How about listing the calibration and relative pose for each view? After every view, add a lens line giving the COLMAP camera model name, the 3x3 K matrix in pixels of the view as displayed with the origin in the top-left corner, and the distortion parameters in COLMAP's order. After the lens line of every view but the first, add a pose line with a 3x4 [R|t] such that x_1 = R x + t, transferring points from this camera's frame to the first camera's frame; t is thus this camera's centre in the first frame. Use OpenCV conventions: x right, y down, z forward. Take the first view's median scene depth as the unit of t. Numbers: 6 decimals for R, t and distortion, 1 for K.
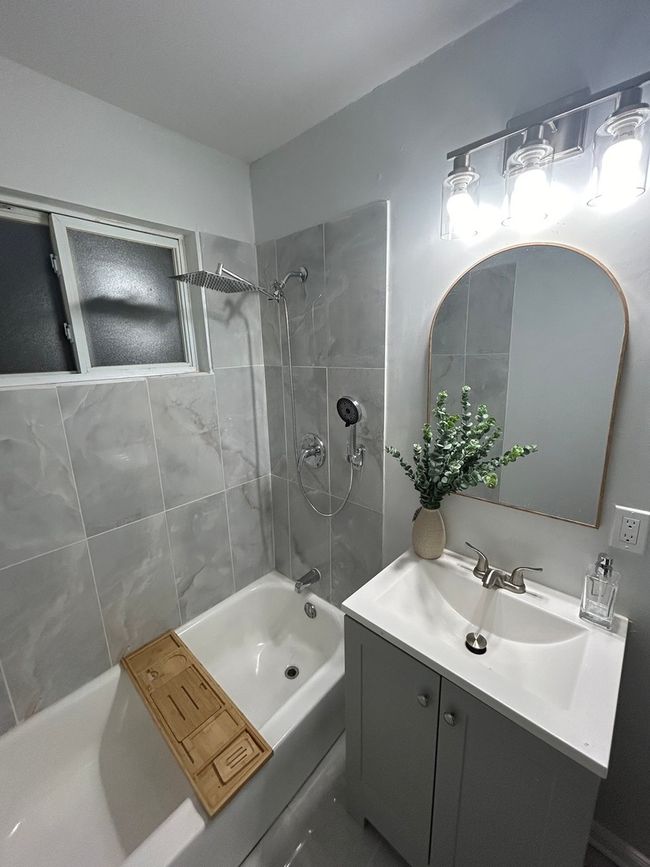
lens RADIAL K [[348.5, 0, 325.7], [0, 348.5, 432.5], [0, 0, 1]] dist [0.000471, 0.000530]
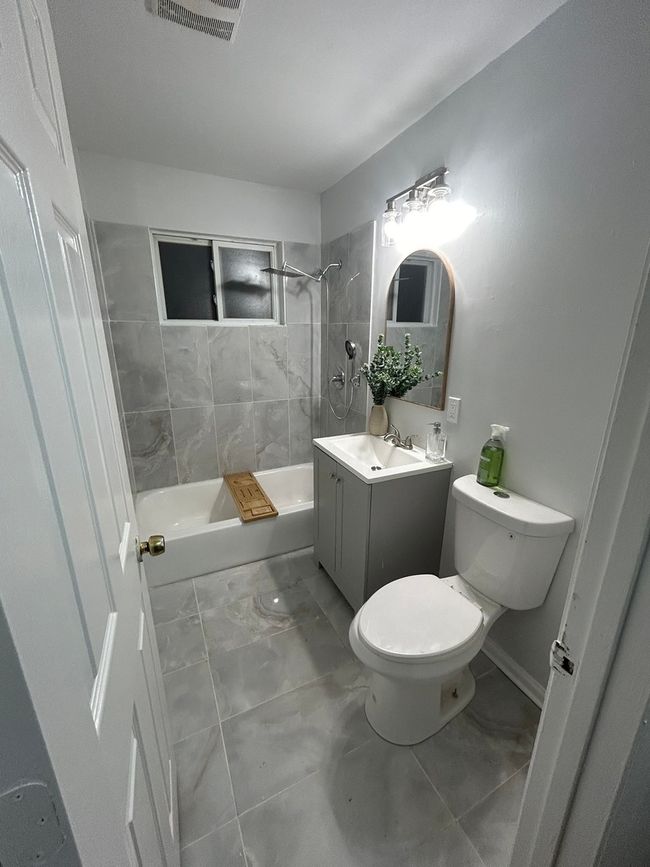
lens RADIAL K [[348.5, 0, 325.3], [0, 348.5, 431.7], [0, 0, 1]] dist [0.000471, 0.000530]
pose [[0.927549, 0.134039, -0.348837, 0.570335], [-0.113734, 0.990433, 0.078152, 0.205732], [0.355975, -0.032815, 0.933919, -0.588058]]
